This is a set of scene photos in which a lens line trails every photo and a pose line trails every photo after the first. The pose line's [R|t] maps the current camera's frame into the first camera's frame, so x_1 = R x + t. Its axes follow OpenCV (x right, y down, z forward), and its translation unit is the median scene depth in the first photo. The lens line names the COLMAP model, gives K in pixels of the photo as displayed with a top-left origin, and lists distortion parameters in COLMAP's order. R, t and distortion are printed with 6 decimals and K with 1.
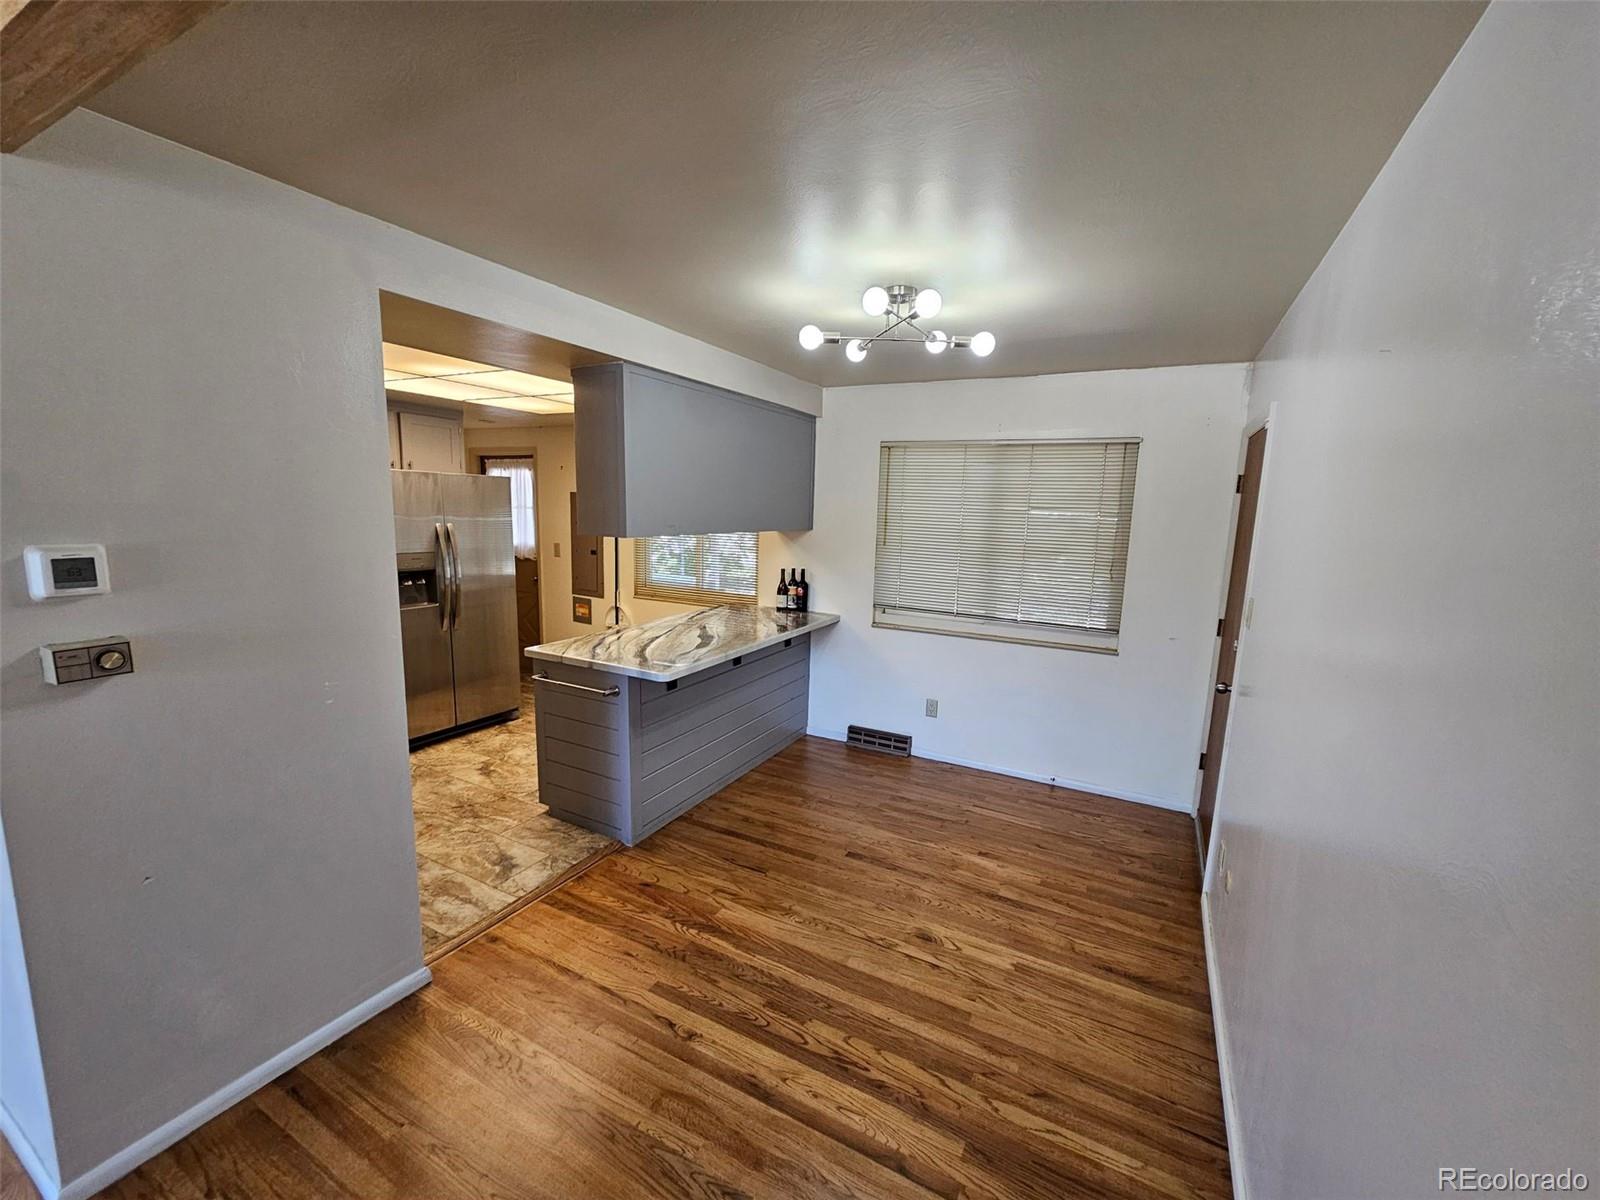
lens RADIAL K [[650.6, 0, 806.0], [0, 650.6, 605.7], [0, 0, 1]] dist [-0.000321, -0.000033]
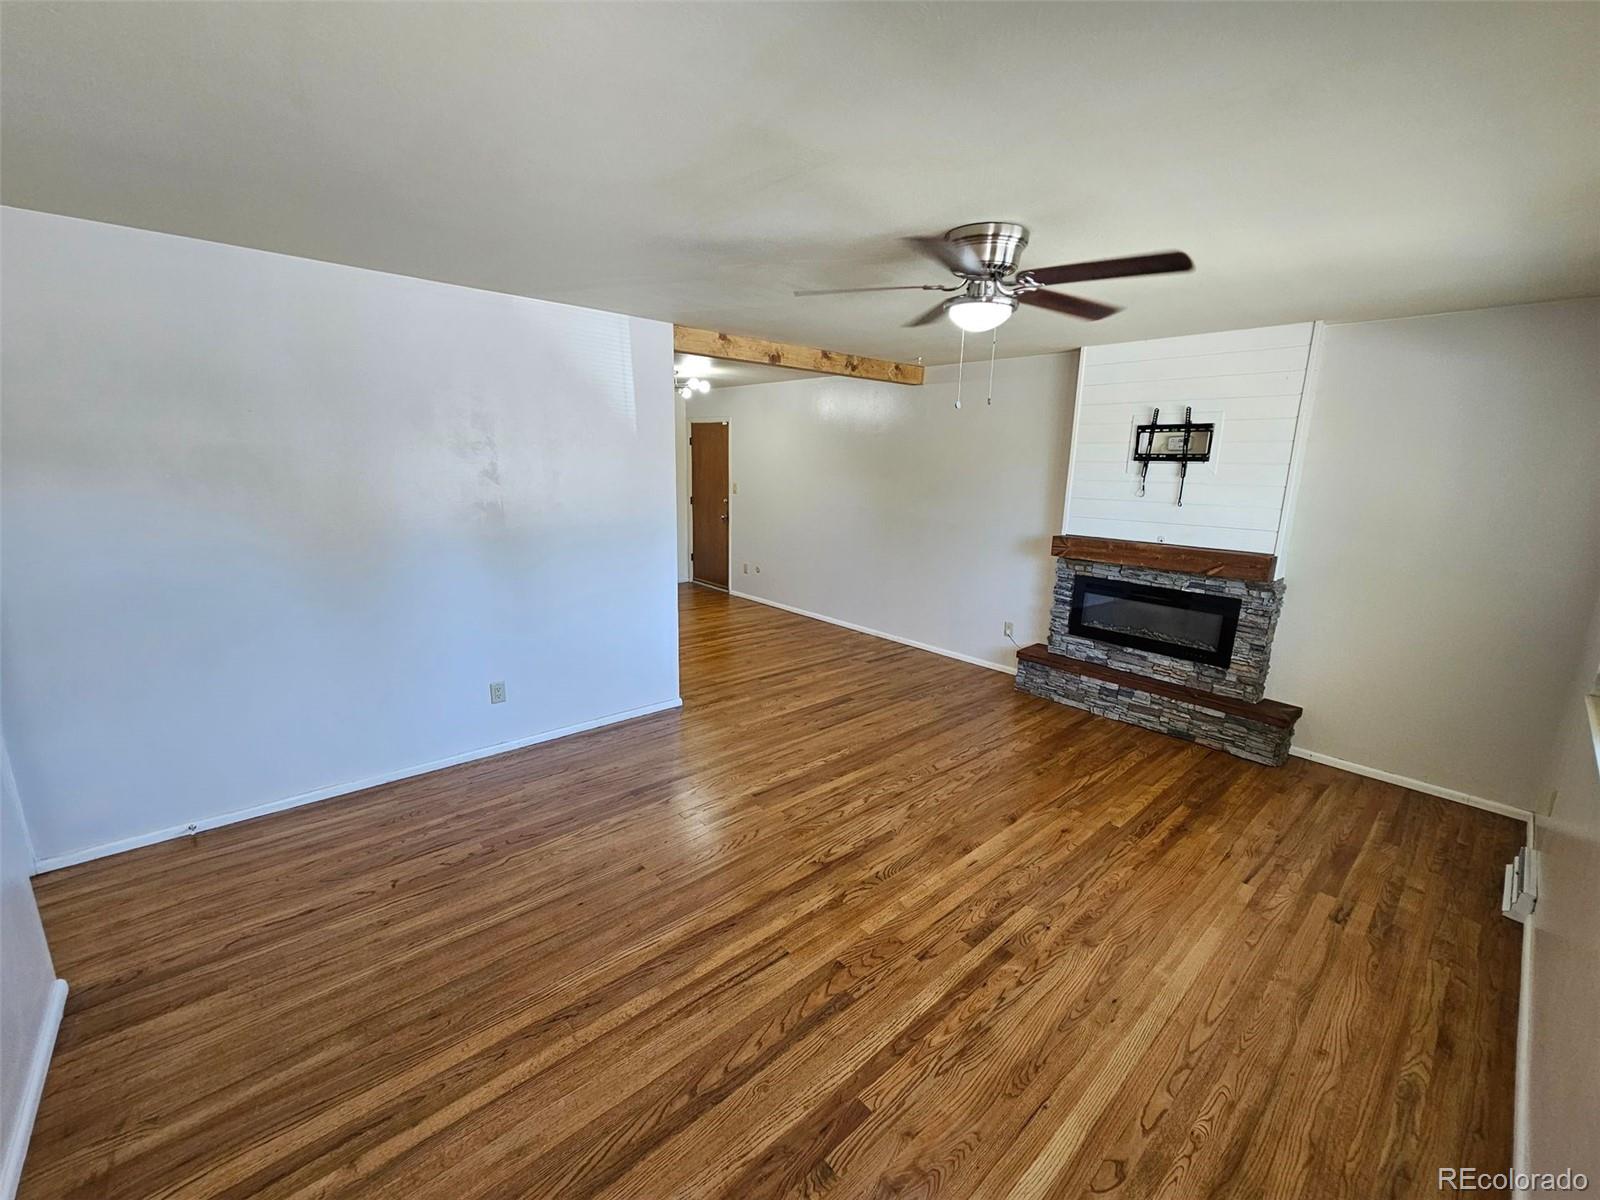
lens RADIAL K [[650.6, 0, 806.0], [0, 650.6, 605.7], [0, 0, 1]] dist [-0.000321, -0.000033]
pose [[0.340445, -0.229915, 0.911721, -1.340128], [0.128675, 0.971913, 0.197046, -0.007694], [-0.931418, 0.050232, 0.360468, -0.231359]]
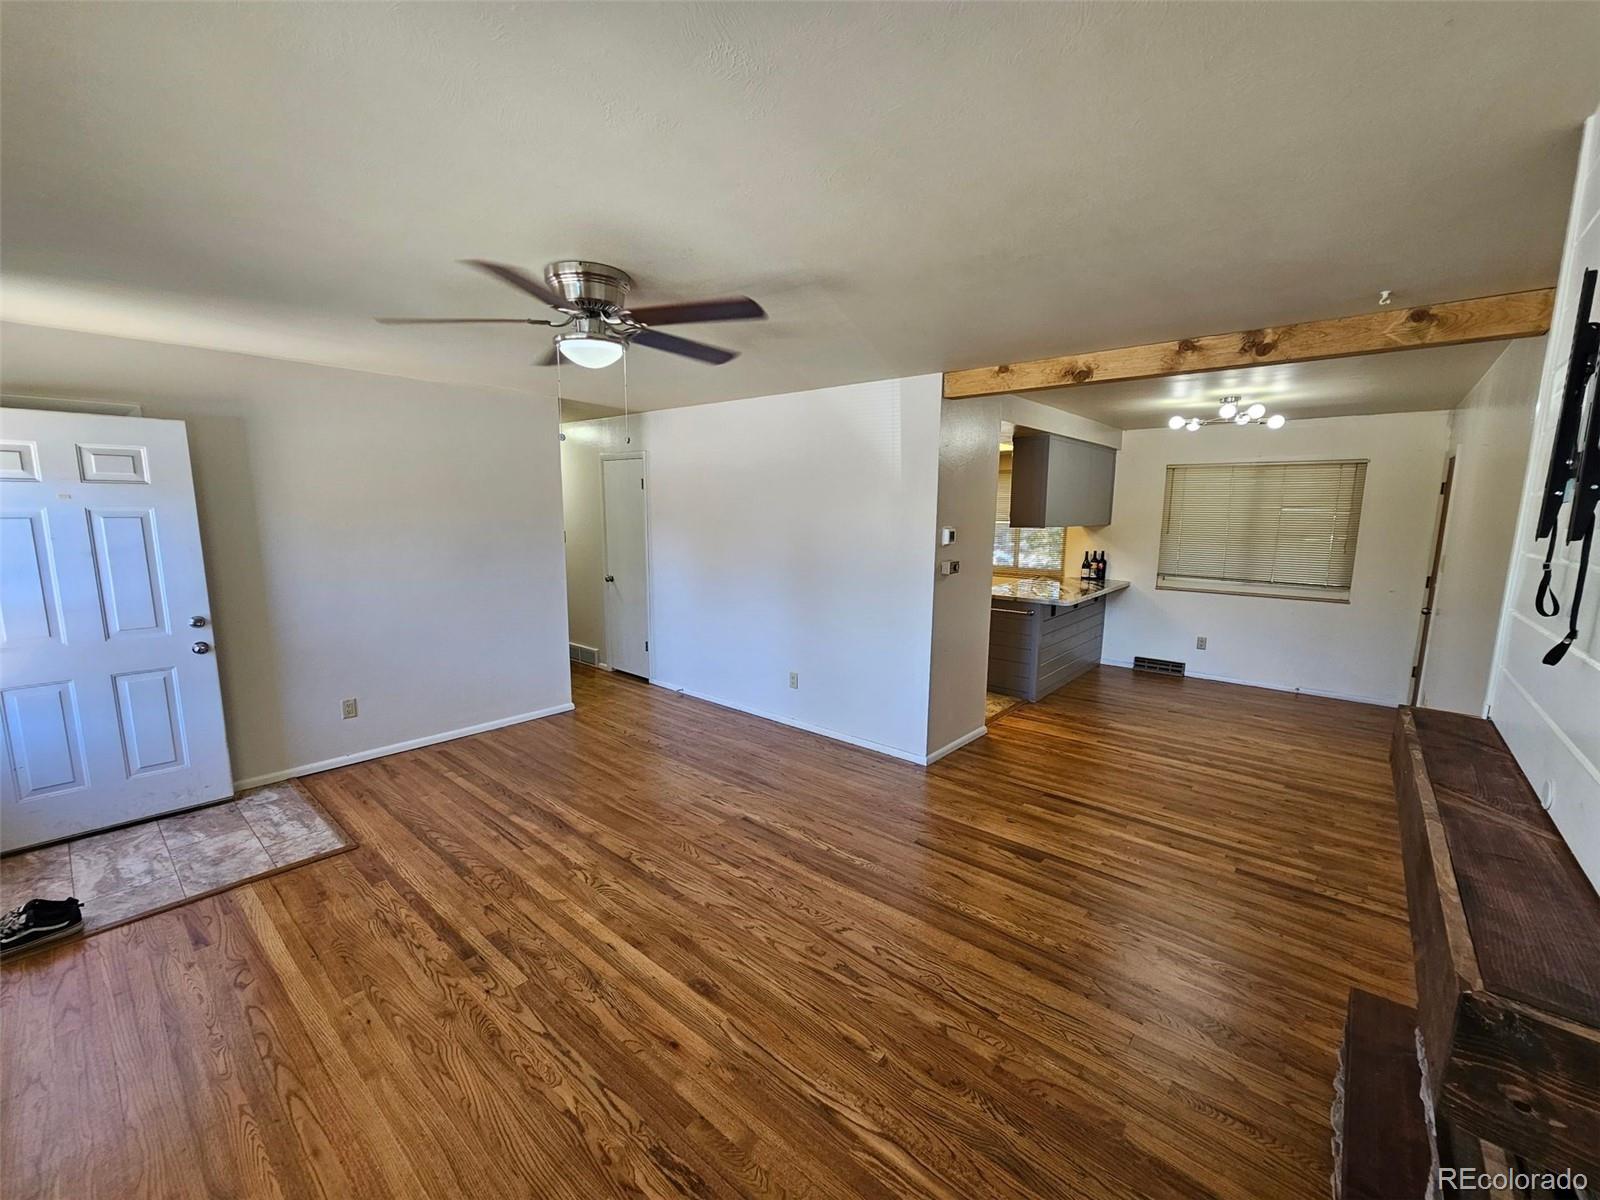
lens RADIAL K [[656.6, 0, 808.4], [0, 656.6, 605.3], [0, 0, 1]] dist [0.000997, 0.000867]
pose [[0.977099, 0.011301, -0.212486, -0.393689], [-0.013214, 0.999884, -0.007583, 0.101745], [0.212375, 0.010217, 0.977135, -0.704535]]
